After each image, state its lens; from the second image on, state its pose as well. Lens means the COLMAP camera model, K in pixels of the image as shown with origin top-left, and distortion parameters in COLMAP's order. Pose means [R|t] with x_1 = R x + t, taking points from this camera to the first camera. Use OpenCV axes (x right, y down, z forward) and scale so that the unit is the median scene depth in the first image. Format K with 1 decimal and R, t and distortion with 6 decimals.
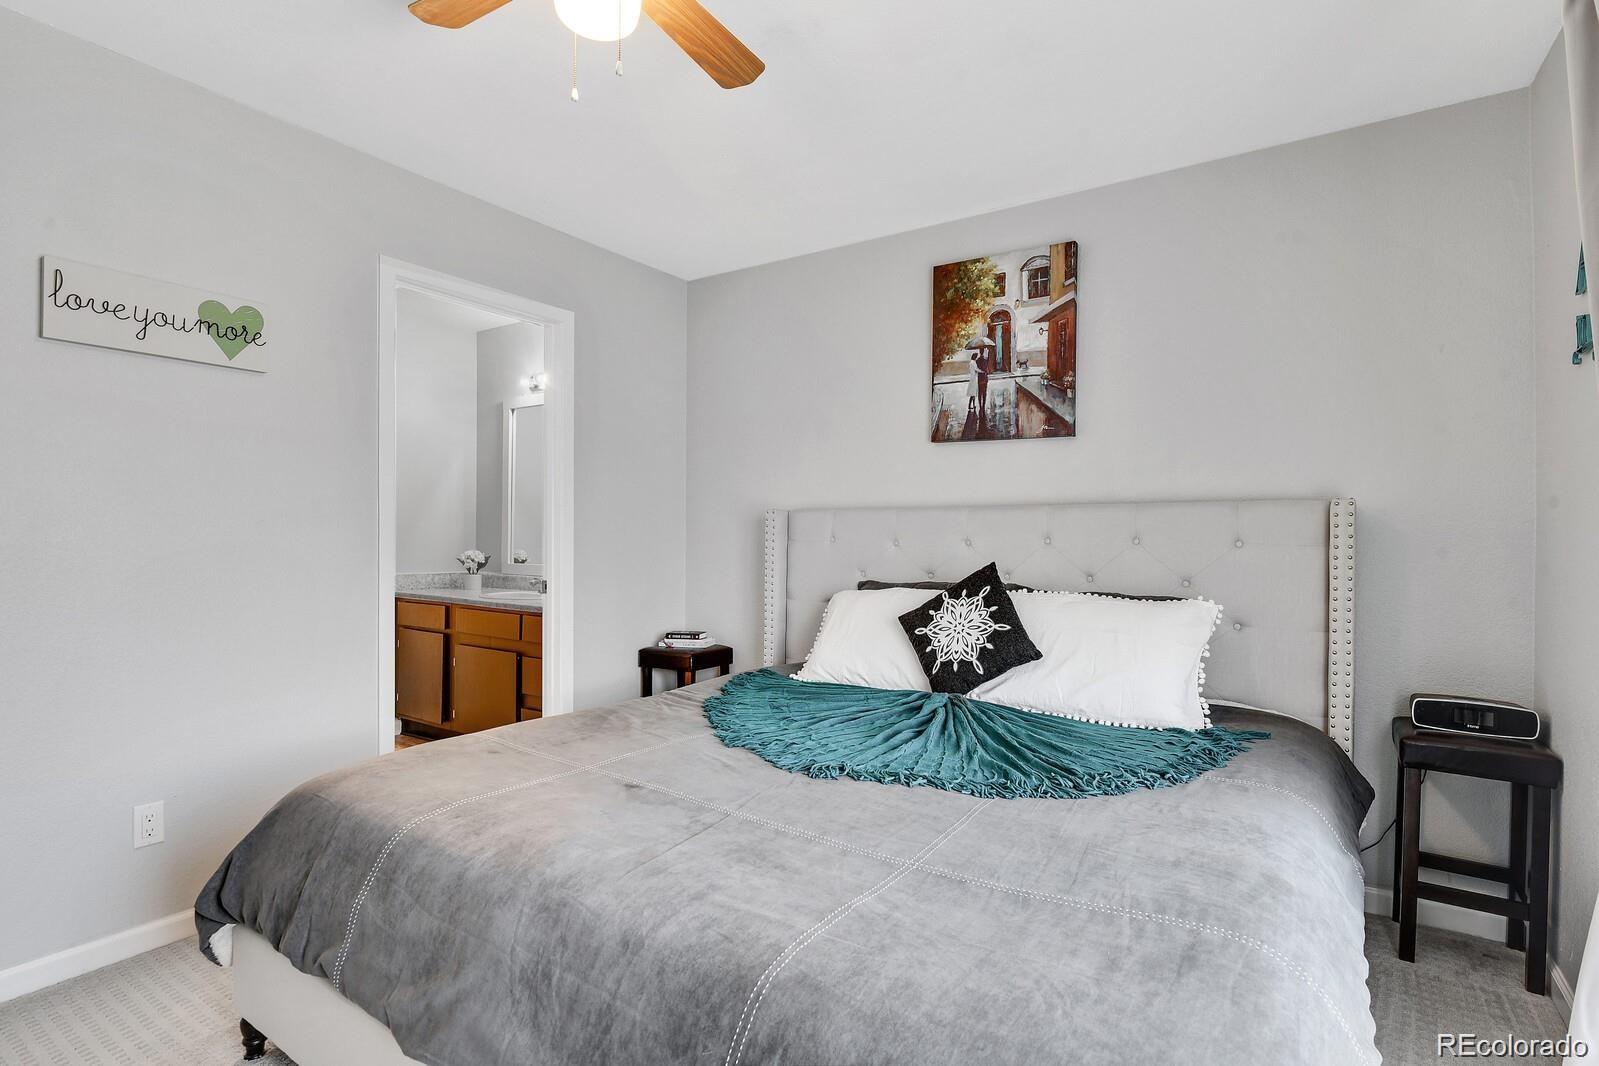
lens RADIAL K [[775.4, 0, 793.0], [0, 775.4, 540.3], [0, 0, 1]] dist [-0.006342, -0.000626]
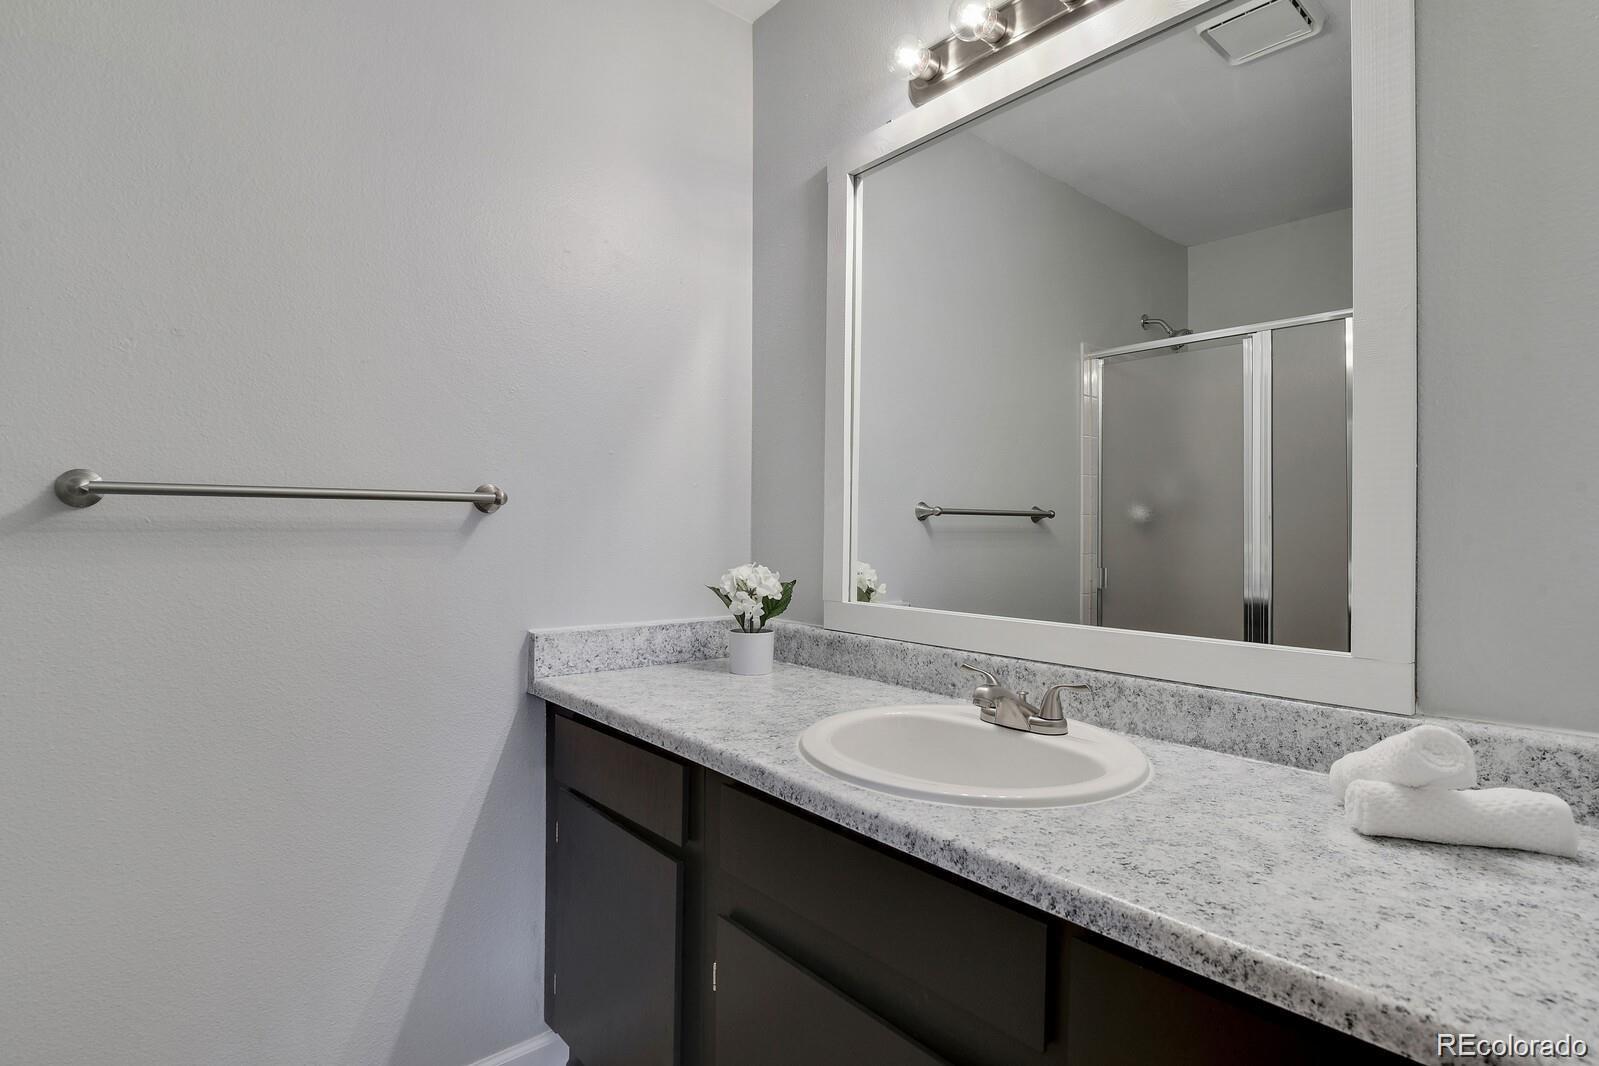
lens RADIAL K [[775.4, 0, 802.8], [0, 775.4, 527.6], [0, 0, 1]] dist [-0.006342, -0.000626]
pose [[0.967045, -0.000902, -0.254603, -0.295940], [-0.000958, 0.999974, -0.007184, -0.002246], [0.254602, 0.007191, 0.967019, 0.650553]]
